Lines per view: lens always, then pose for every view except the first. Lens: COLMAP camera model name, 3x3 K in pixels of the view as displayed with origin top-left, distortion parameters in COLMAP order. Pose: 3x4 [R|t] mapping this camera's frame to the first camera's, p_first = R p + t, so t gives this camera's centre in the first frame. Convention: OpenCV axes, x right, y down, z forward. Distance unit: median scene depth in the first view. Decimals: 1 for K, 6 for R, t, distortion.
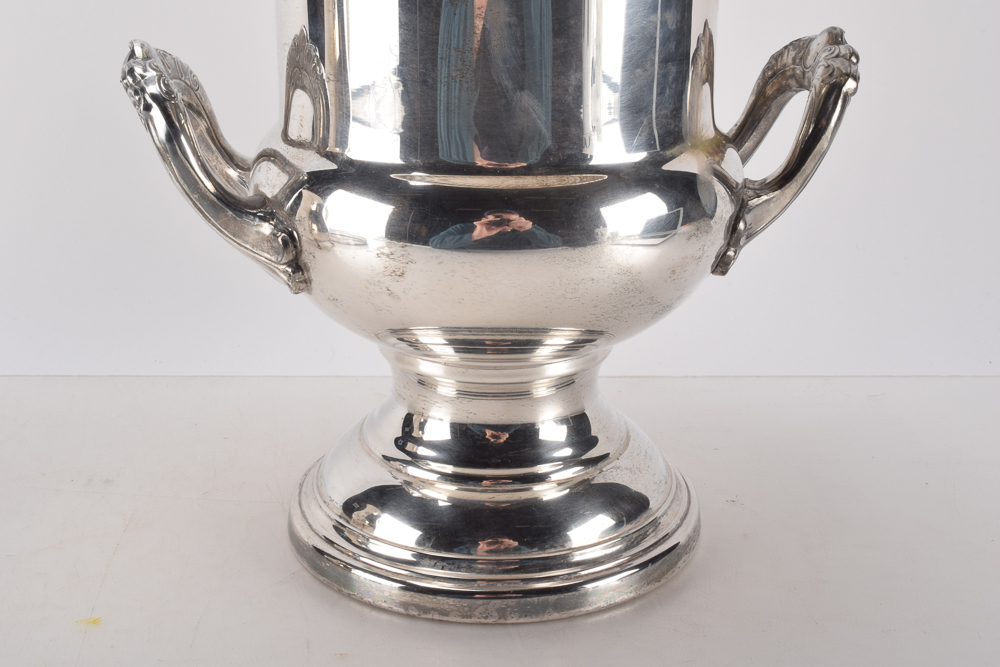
lens RADIAL K [[1554.0, 0, 500.0], [0, 1554.0, 333.5], [0, 0, 1]] dist [0.038936, 0.027683]
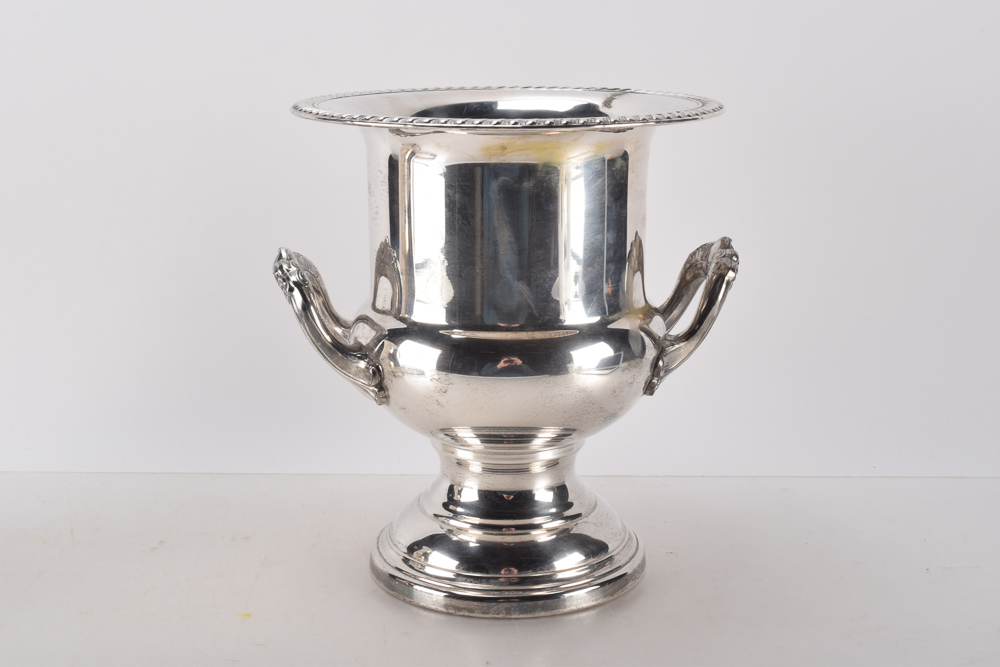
lens RADIAL K [[1103.3, 0, 497.8], [0, 1103.3, 353.8], [0, 0, 1]] dist [0.462149, 0.000271]
pose [[0.999774, 0.002141, -0.021127, 0.012779], [-0.003867, 0.996625, -0.081996, 0.014439], [0.020881, 0.082060, 0.996409, -0.131331]]
